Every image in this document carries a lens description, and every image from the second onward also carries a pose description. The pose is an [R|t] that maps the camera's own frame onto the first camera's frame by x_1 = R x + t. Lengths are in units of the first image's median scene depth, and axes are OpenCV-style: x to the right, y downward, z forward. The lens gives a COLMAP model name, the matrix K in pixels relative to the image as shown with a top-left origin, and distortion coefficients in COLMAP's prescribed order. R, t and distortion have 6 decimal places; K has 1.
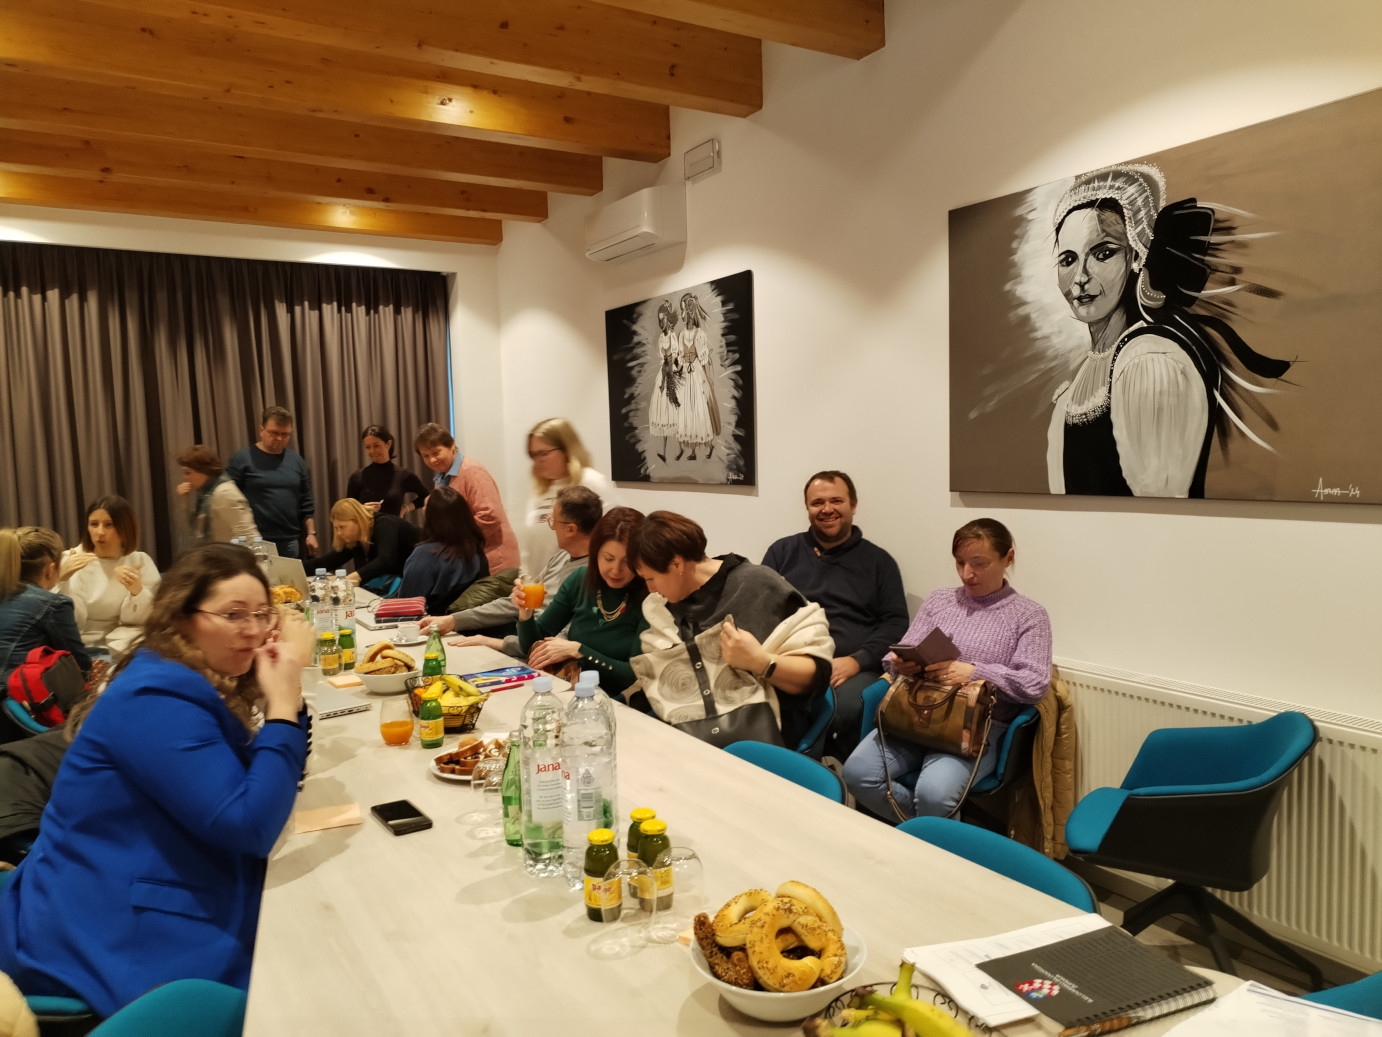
lens RADIAL K [[1029.3, 0, 699.1], [0, 1029.3, 522.8], [0, 0, 1]] dist [0.014830, -0.011823]
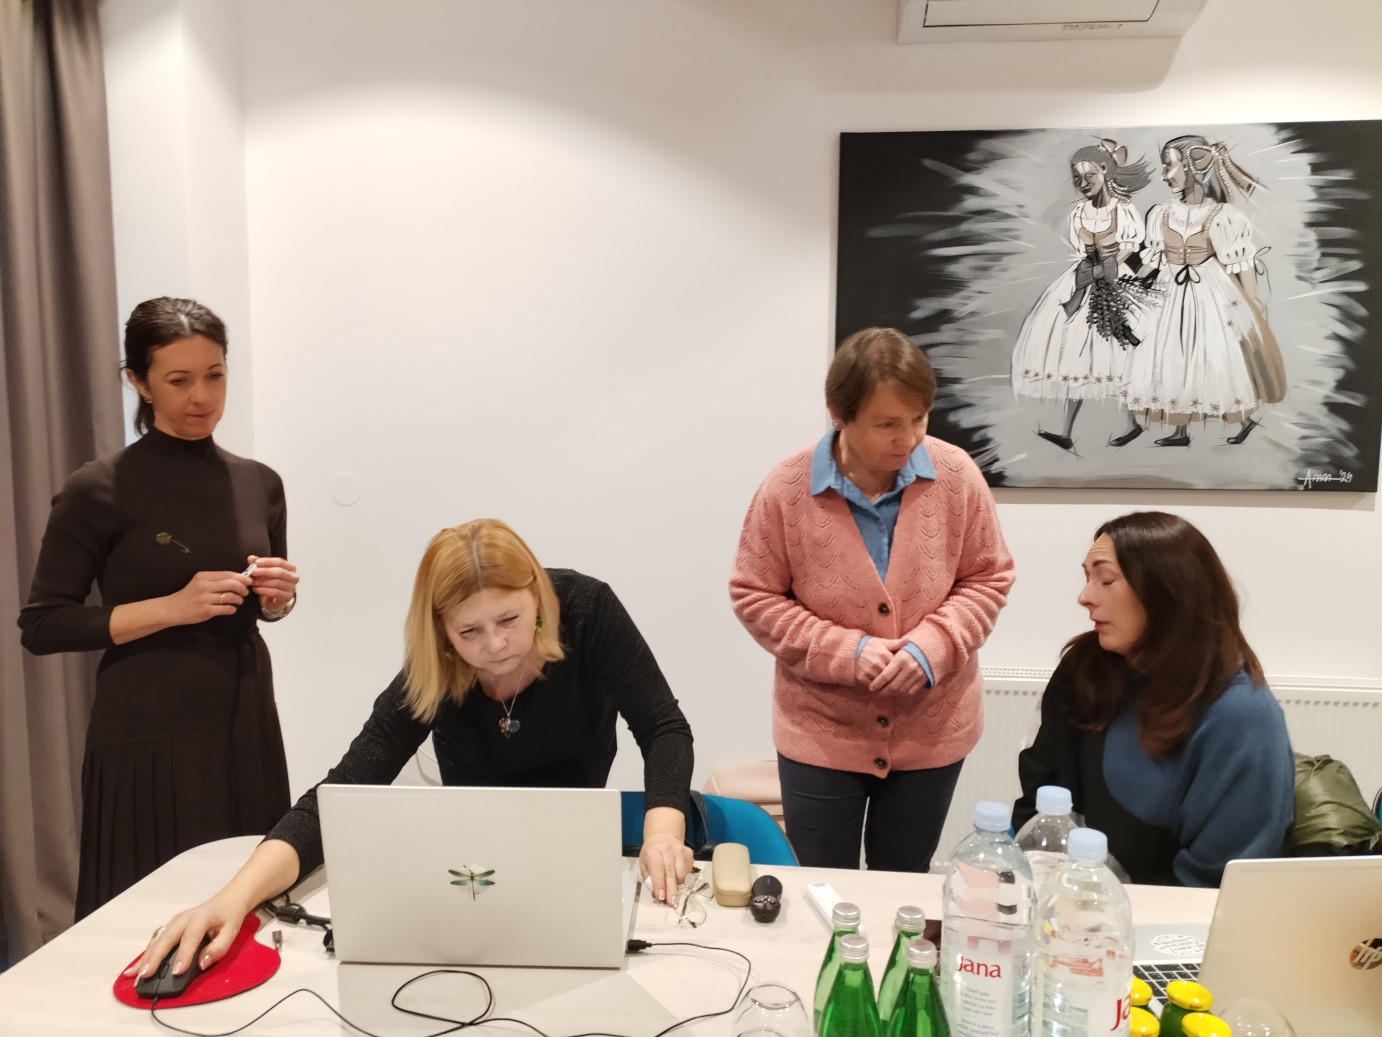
lens RADIAL K [[1029.3, 0, 691.2], [0, 1029.3, 520.6], [0, 0, 1]] dist [0.014830, -0.011823]
pose [[0.600210, -0.037127, 0.798980, -0.618009], [0.035631, 0.999172, 0.019663, -0.042722], [-0.799048, 0.016667, 0.601036, 0.906242]]
